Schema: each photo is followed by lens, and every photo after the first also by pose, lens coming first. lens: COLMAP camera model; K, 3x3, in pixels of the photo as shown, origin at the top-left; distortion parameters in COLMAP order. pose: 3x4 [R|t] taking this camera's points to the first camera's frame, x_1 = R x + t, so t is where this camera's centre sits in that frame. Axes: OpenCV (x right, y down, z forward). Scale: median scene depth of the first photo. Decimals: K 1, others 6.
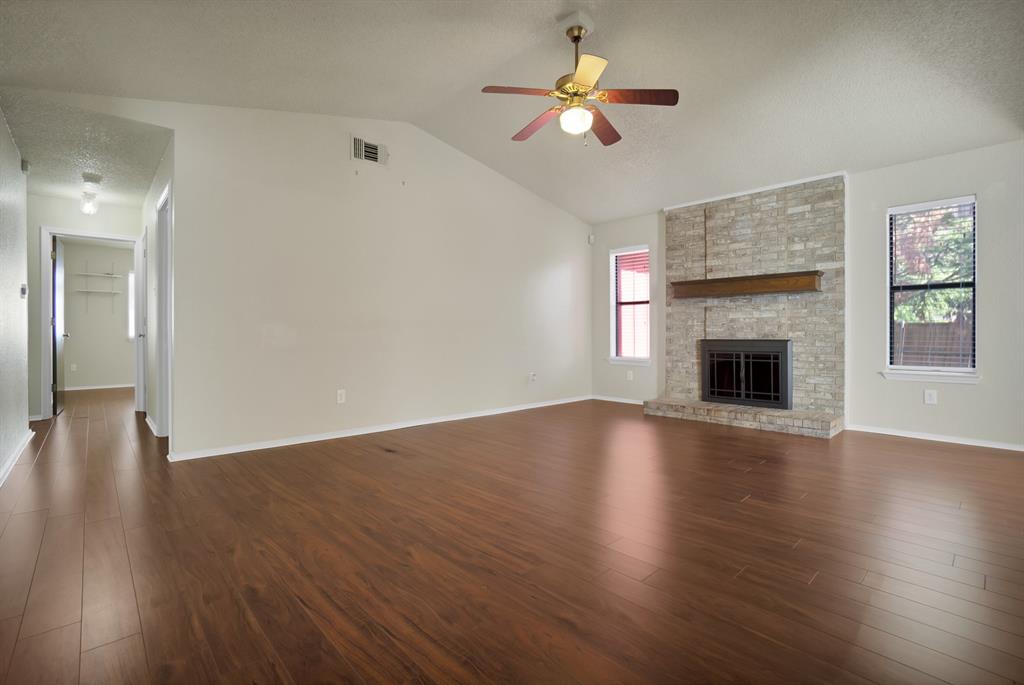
lens RADIAL K [[466.9, 0, 500.2], [0, 466.9, 334.1], [0, 0, 1]] dist [-0.062004, 0.014545]
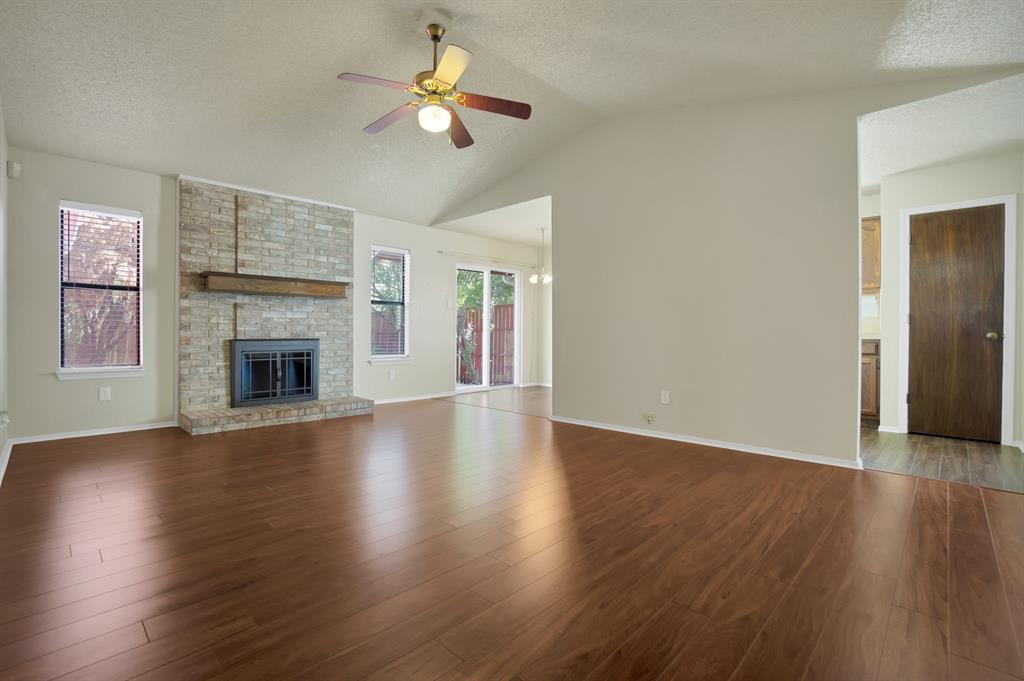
lens RADIAL K [[466.9, 0, 500.2], [0, 466.9, 332.1], [0, 0, 1]] dist [-0.062004, 0.014545]
pose [[-0.050794, 0.003755, 0.998702, -0.516038], [-0.002218, 0.999990, -0.003872, -0.000427], [-0.998707, -0.002412, -0.050785, 0.562594]]
